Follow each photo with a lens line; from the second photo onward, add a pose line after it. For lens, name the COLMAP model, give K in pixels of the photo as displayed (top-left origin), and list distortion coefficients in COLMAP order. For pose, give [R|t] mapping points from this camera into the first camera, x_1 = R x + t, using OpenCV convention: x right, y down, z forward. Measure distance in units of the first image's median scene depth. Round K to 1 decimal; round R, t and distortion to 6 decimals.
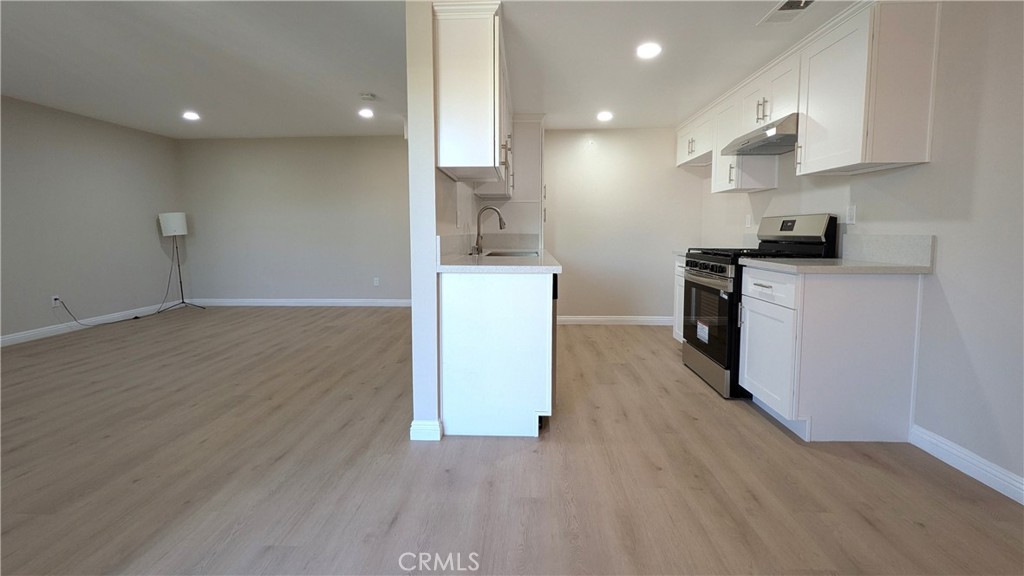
lens RADIAL K [[409.8, 0, 522.6], [0, 409.8, 312.0], [0, 0, 1]] dist [-0.004148, -0.000047]
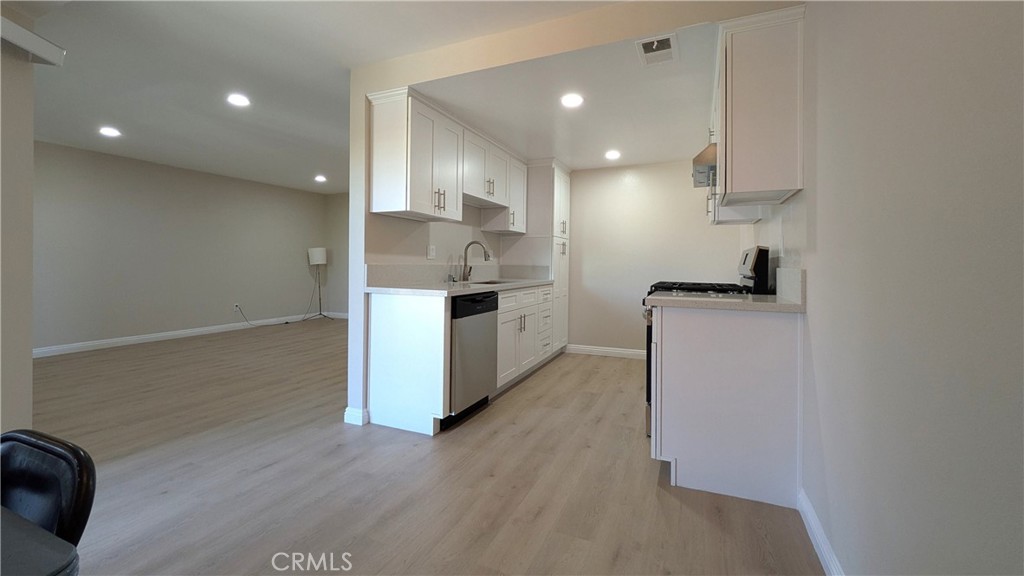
lens RADIAL K [[409.8, 0, 529.7], [0, 409.8, 316.5], [0, 0, 1]] dist [-0.004148, -0.000047]
pose [[0.935721, 0.054856, -0.348448, 0.691801], [-0.078862, 0.995363, -0.055076, 0.008730], [0.343811, 0.079015, 0.935709, -0.023761]]
